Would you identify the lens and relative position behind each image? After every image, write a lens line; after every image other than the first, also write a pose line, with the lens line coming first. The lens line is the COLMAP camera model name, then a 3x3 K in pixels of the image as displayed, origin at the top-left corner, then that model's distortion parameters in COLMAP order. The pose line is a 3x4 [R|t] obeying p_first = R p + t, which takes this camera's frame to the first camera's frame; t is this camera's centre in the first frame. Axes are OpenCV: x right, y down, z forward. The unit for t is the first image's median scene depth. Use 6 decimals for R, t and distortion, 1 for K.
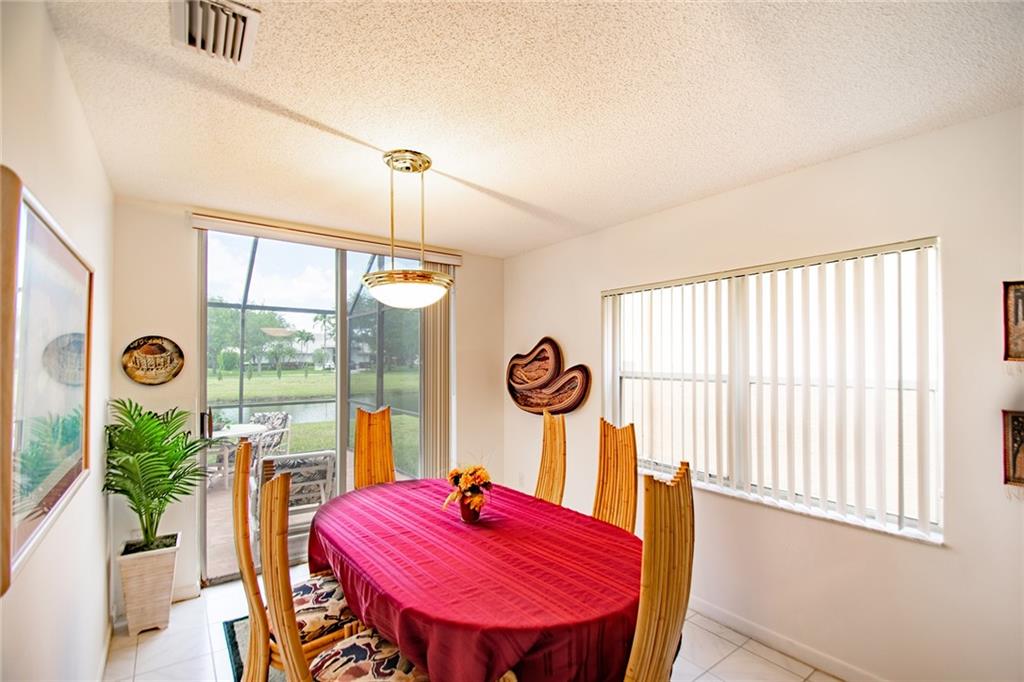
lens RADIAL K [[455.5, 0, 515.7], [0, 455.5, 355.8], [0, 0, 1]] dist [0.015491, -0.018052]
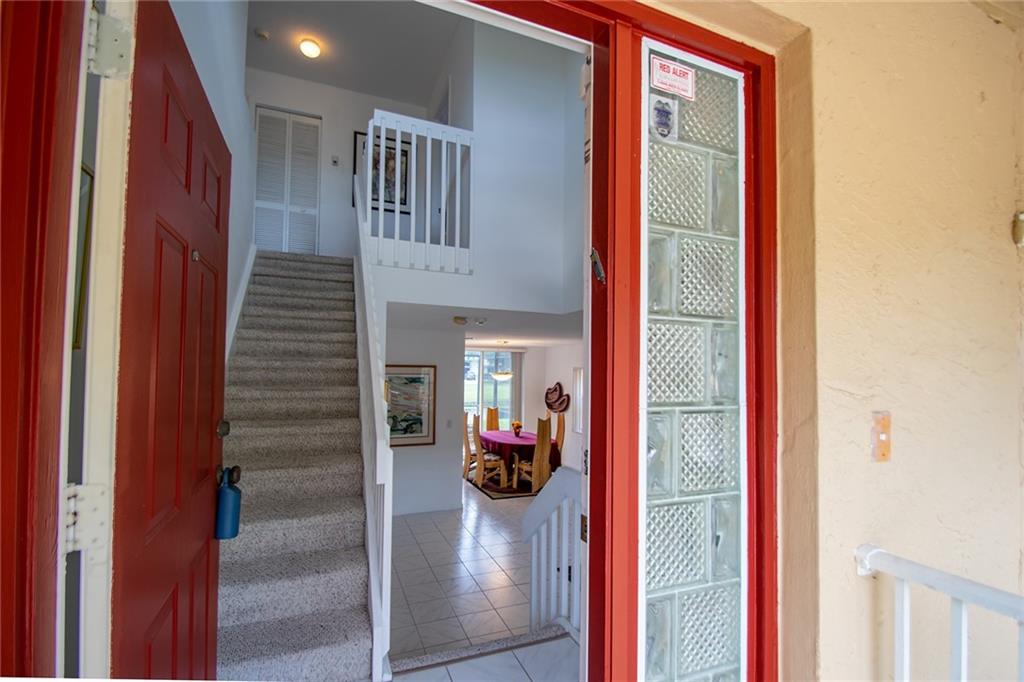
lens RADIAL K [[467.2, 0, 517.7], [0, 467.2, 355.0], [0, 0, 1]] dist [0.016529, -0.020696]
pose [[0.969721, 0.005174, -0.244160, 0.532064], [-0.011225, 0.999663, -0.023399, -0.141505], [0.243956, 0.025431, 0.969453, -1.742659]]
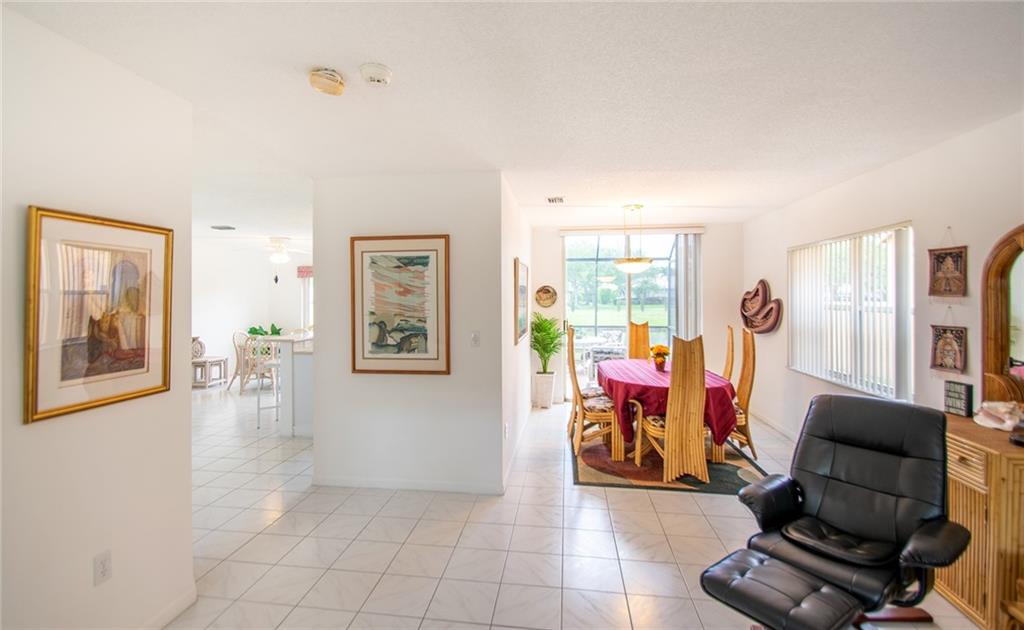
lens RADIAL K [[481.5, 0, 498.7], [0, 481.5, 294.4], [0, 0, 1]] dist [0.000250, -0.000098]
pose [[0.706720, -0.005393, -0.707472, 0.603274], [0.011176, 0.999931, 0.003542, -0.009031], [0.707405, -0.010410, 0.706732, -0.706410]]
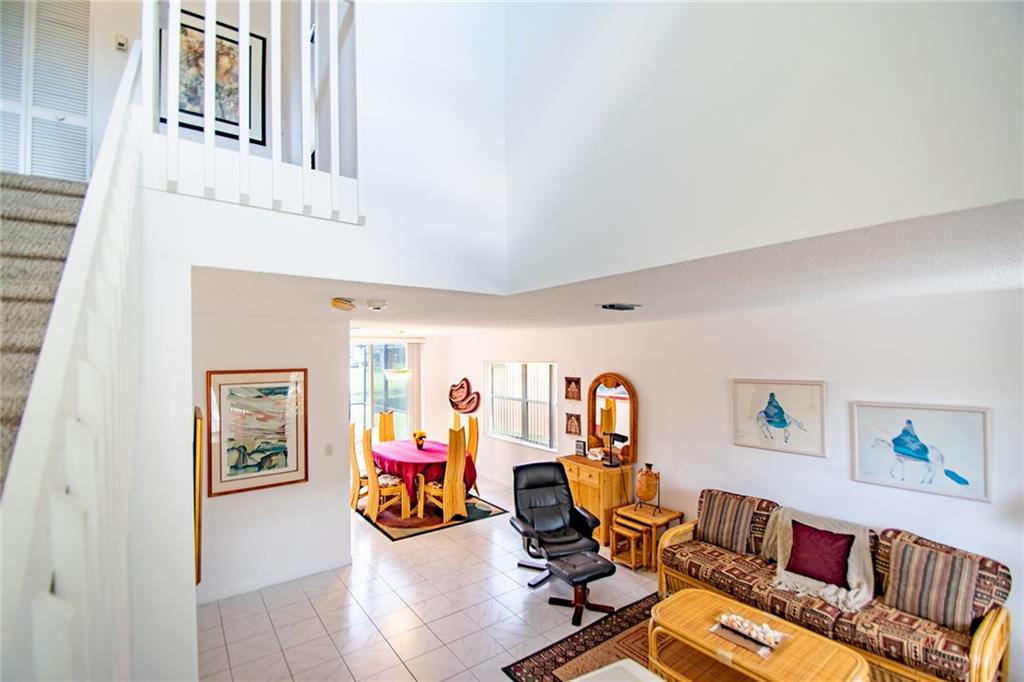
lens RADIAL K [[455.5, 0, 515.7], [0, 455.5, 355.8], [0, 0, 1]] dist [0.015491, -0.018052]
pose [[0.999976, -0.006241, -0.003124, 0.347811], [0.006278, 0.999906, 0.012207, -0.186767], [0.003048, -0.012226, 0.999921, -1.284567]]
